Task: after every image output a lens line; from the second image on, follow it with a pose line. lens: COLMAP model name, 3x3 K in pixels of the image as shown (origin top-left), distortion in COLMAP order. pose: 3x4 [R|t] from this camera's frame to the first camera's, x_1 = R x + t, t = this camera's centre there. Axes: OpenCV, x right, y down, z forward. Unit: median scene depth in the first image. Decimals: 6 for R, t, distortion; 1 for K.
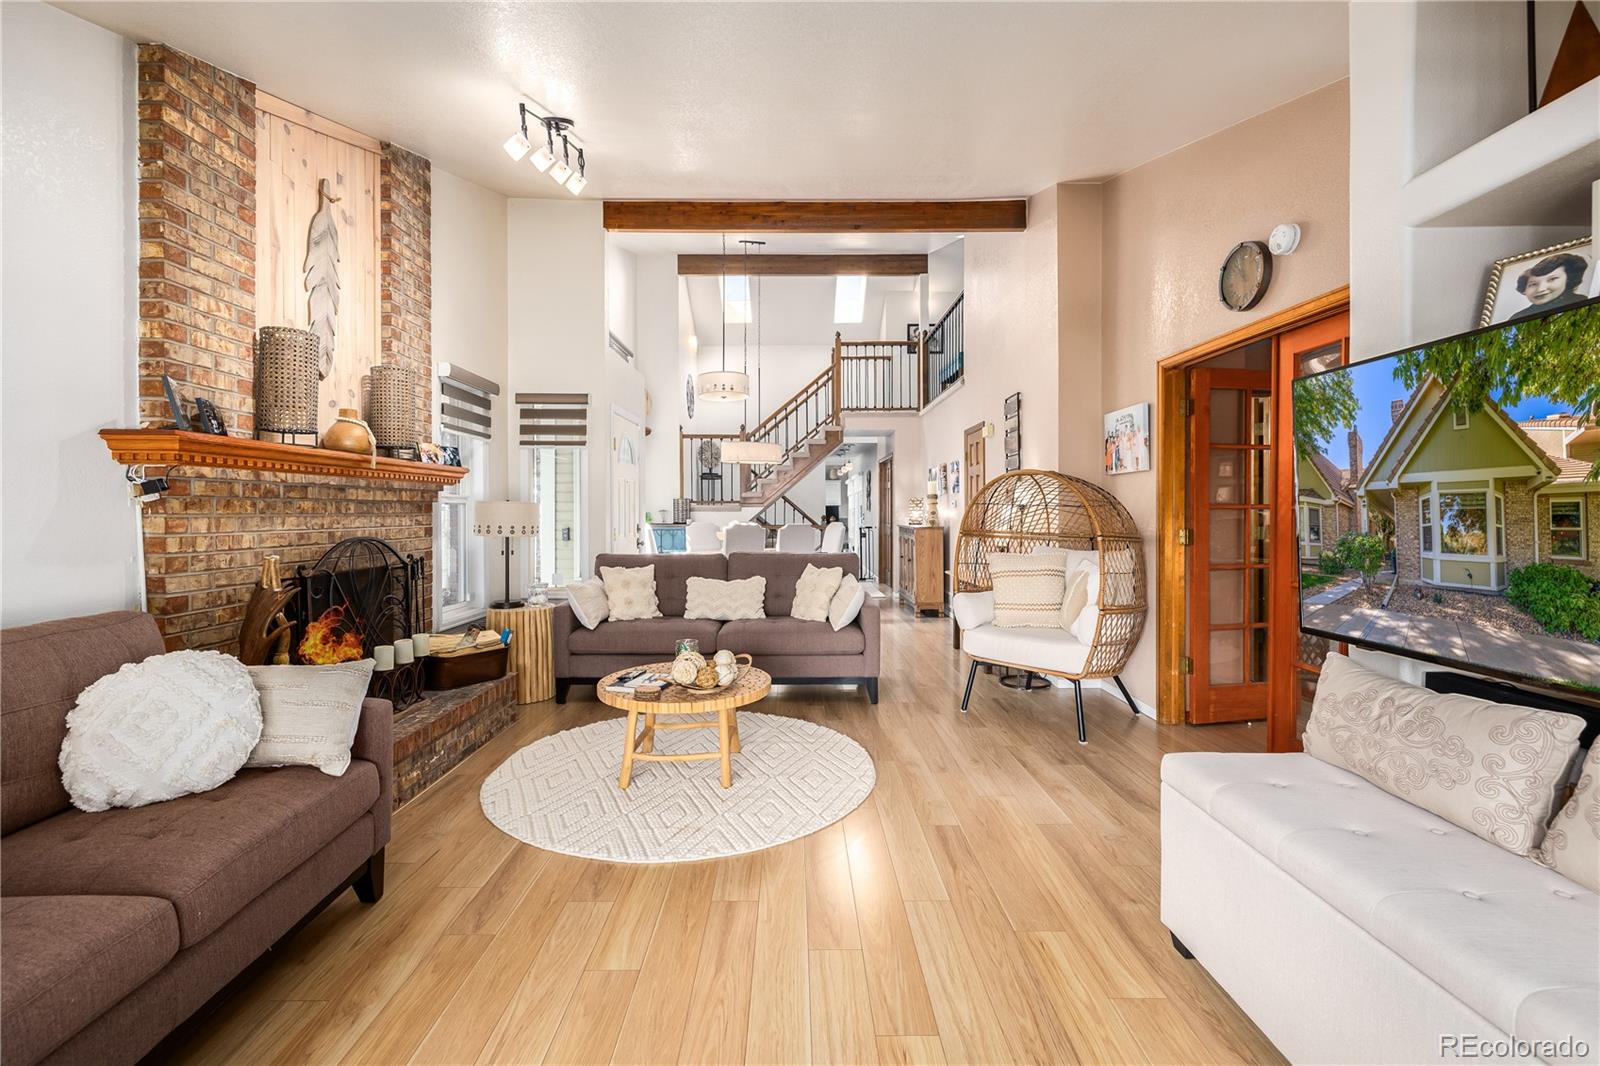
lens RADIAL K [[665.4, 0, 793.1], [0, 665.4, 512.3], [0, 0, 1]] dist [0.000805, 0.000074]
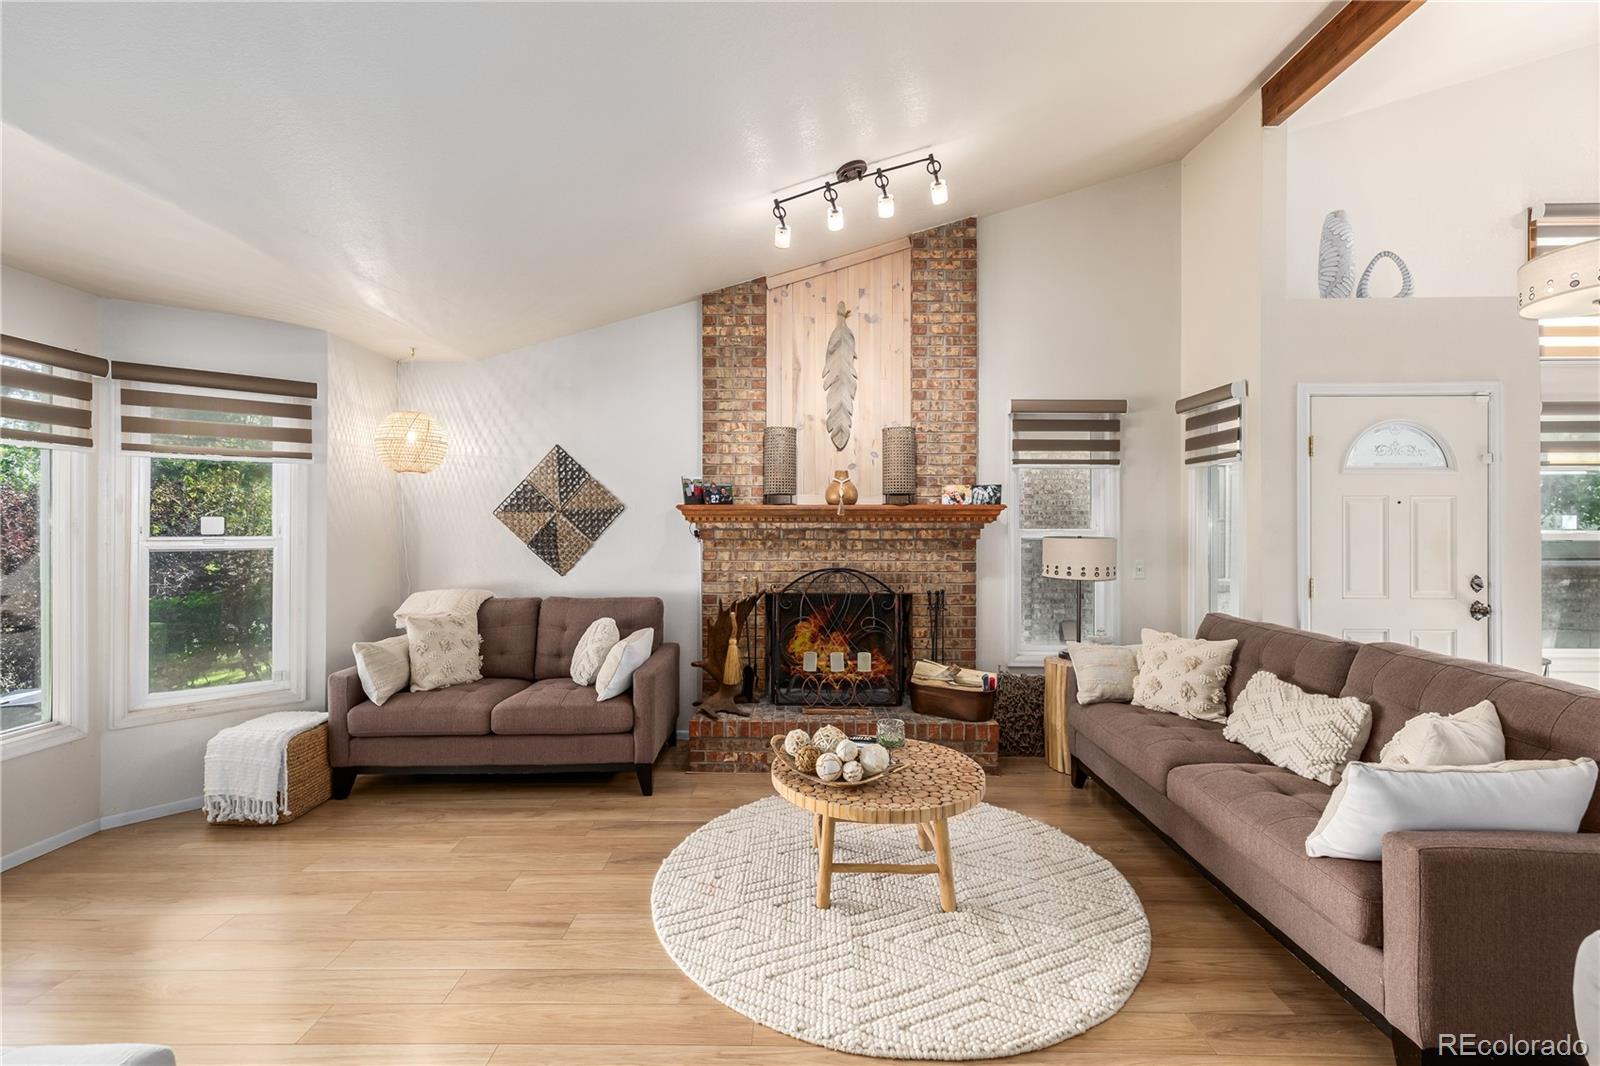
lens RADIAL K [[674.5, 0, 800.0], [0, 674.5, 533.0], [0, 0, 1]] dist [-0.000628, -0.000267]
pose [[-0.001098, 0.000239, -0.999999, 0.390662], [-0.003486, 0.999994, 0.000243, -0.018334], [0.999993, 0.003487, -0.001097, 0.539824]]
